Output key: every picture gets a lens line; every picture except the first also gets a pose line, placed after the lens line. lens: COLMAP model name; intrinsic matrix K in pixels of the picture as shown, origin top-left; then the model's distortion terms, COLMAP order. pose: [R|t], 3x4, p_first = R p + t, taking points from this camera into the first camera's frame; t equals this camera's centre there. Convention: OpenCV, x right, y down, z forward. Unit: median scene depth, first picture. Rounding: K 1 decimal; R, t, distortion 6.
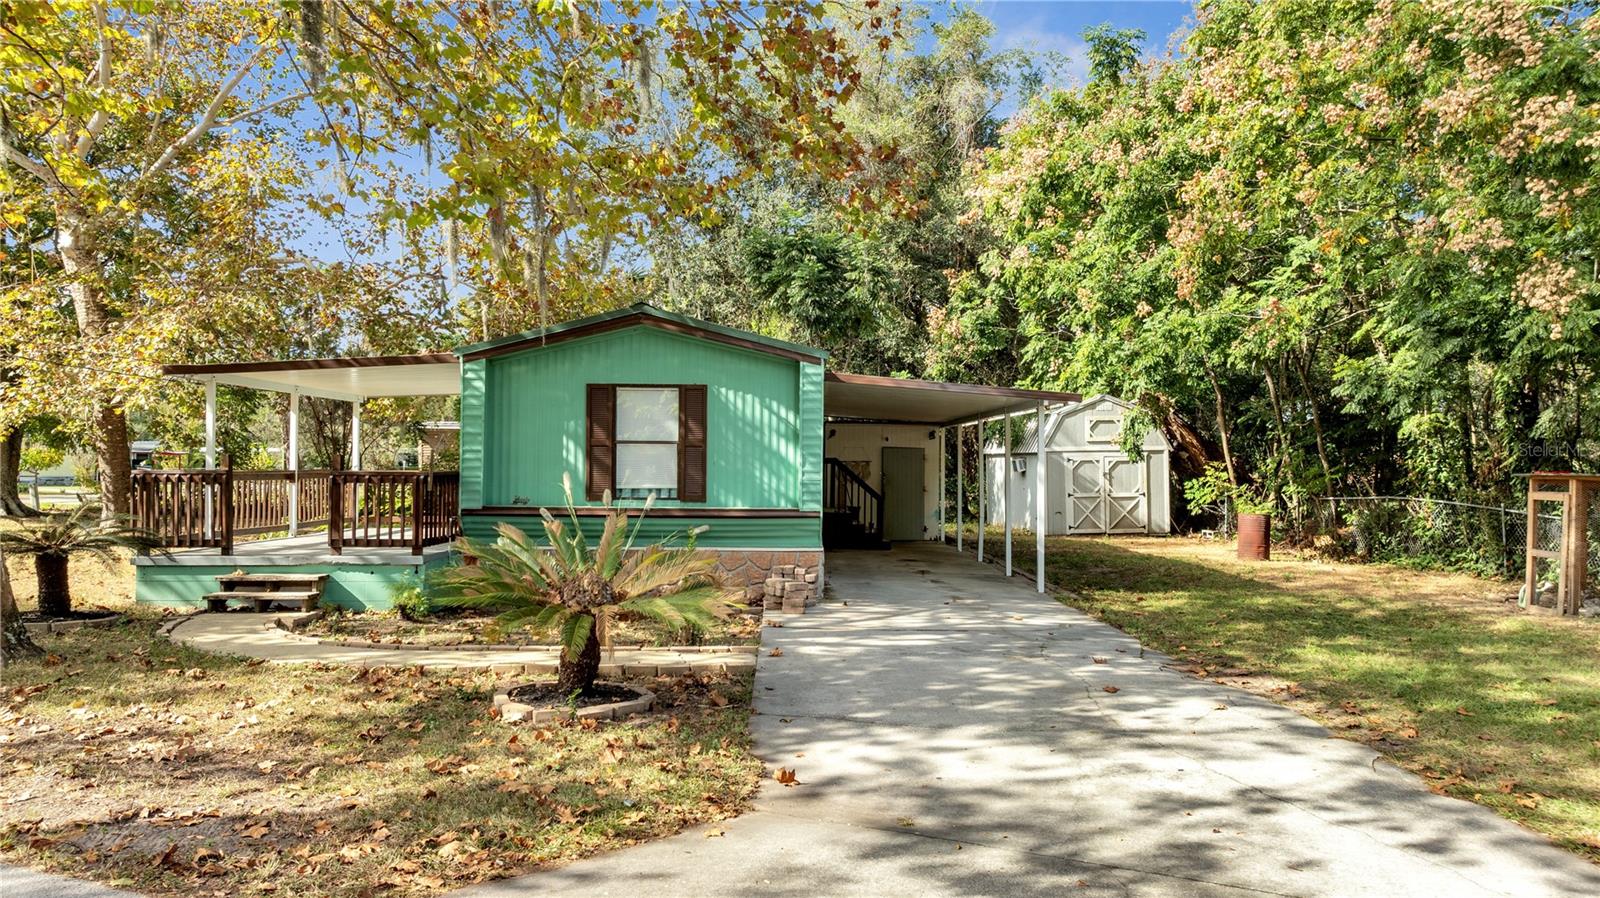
lens RADIAL K [[1268.4, 0, 800.0], [0, 1268.4, 449.0], [0, 0, 1]] dist [-0.010736, -0.005549]
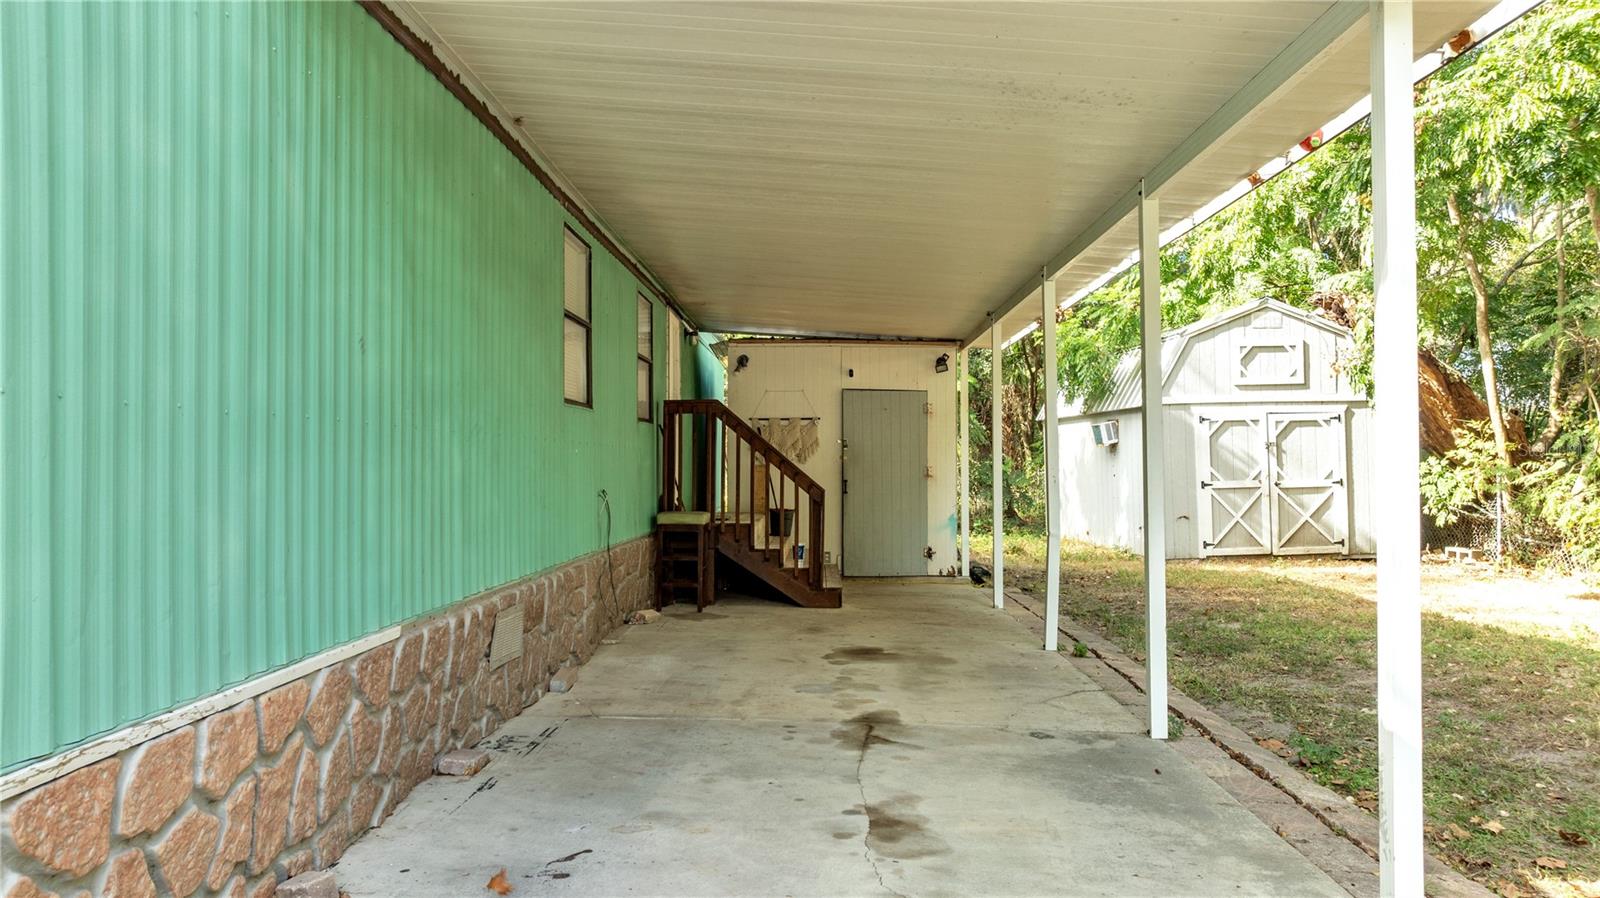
lens RADIAL K [[1268.4, 0, 800.0], [0, 1268.4, 449.0], [0, 0, 1]] dist [-0.010736, -0.005549]
pose [[0.999456, -0.007634, -0.032090, 0.075751], [0.007649, 0.999971, 0.000336, 0.025686], [0.032087, -0.000581, 0.999485, 0.592234]]
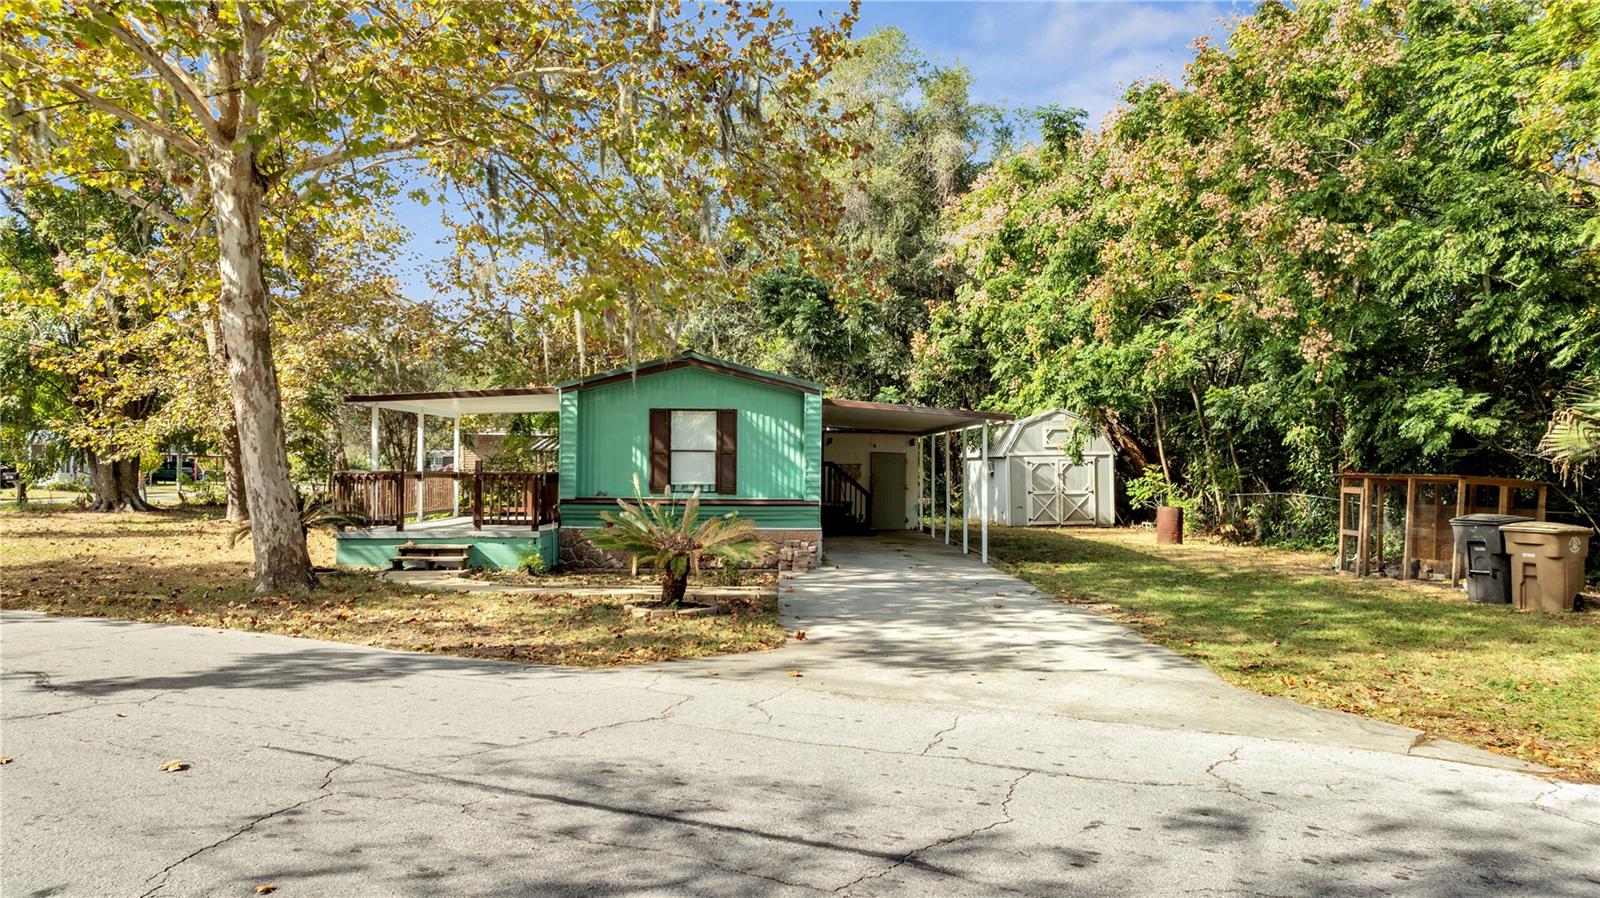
lens RADIAL K [[1268.4, 0, 800.0], [0, 1268.4, 449.0], [0, 0, 1]] dist [-0.010736, -0.005549]
pose [[1.000000, -0.000157, -0.000081, -0.003101], [0.000157, 0.999999, -0.001366, -0.003626], [0.000082, 0.001366, 0.999999, -0.244416]]
